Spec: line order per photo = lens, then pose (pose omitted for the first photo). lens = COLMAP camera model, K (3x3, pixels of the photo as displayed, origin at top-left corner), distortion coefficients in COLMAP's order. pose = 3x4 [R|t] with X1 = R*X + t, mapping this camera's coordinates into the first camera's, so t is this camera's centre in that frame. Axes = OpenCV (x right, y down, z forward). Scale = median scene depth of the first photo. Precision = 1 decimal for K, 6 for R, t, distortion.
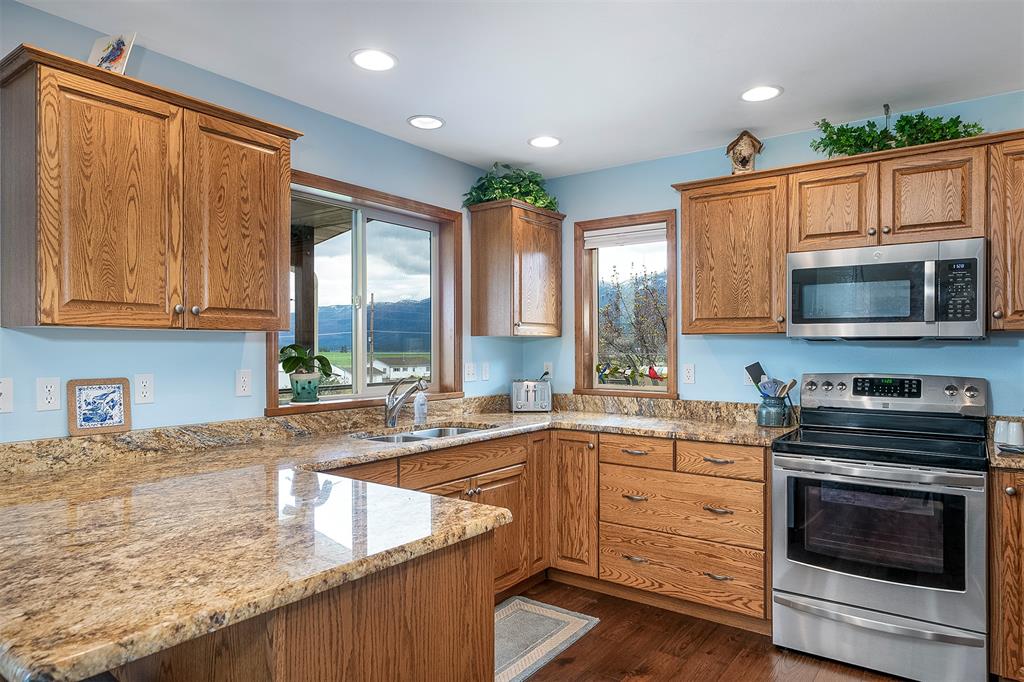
lens RADIAL K [[632.9, 0, 506.6], [0, 632.9, 346.9], [0, 0, 1]] dist [0.005036, -0.001979]
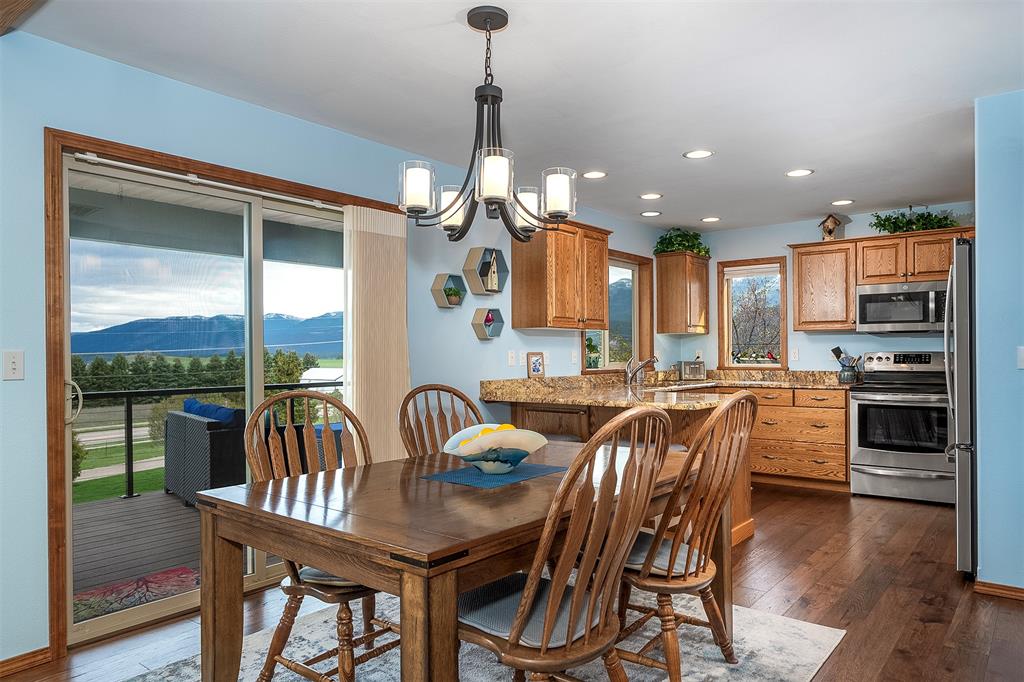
lens RADIAL K [[678.2, 0, 517.1], [0, 678.2, 353.5], [0, 0, 1]] dist [0.007114, 0.005154]
pose [[0.999655, -0.006905, -0.025337, -0.490039], [0.006920, 0.999976, 0.000513, 0.040060], [0.025333, -0.000688, 0.999679, -0.991279]]
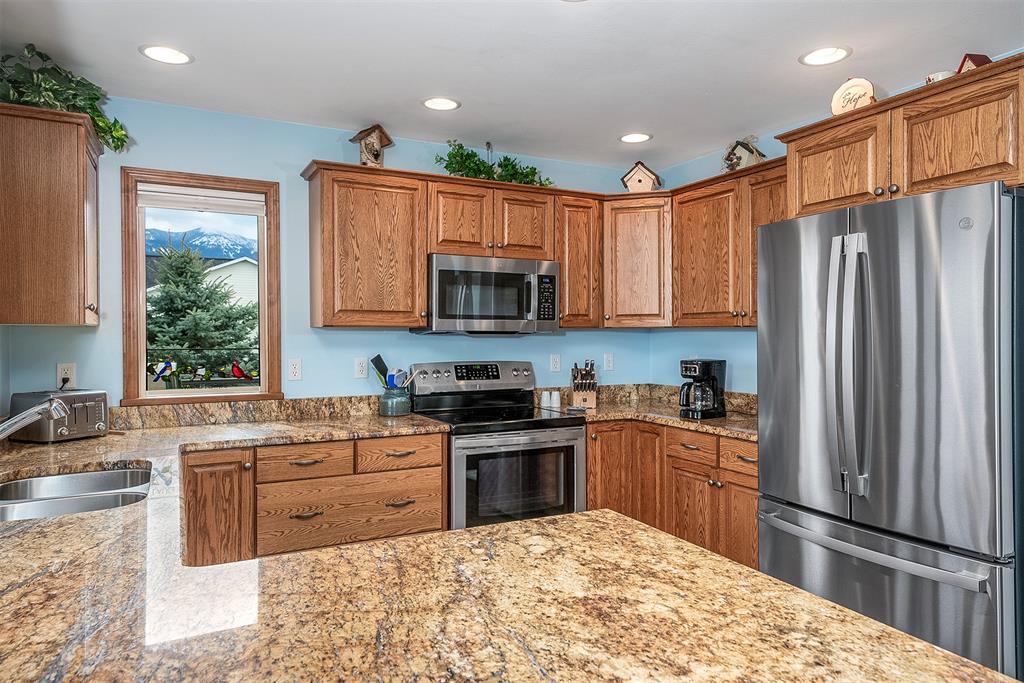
lens RADIAL K [[675.4, 0, 532.2], [0, 675.4, 337.1], [0, 0, 1]] dist [0.025747, 0.004085]
pose [[0.433569, -0.004165, 0.901111, -0.535839], [0.000608, 0.999990, 0.004330, -0.009589], [-0.901120, -0.001329, 0.433568, 0.343505]]
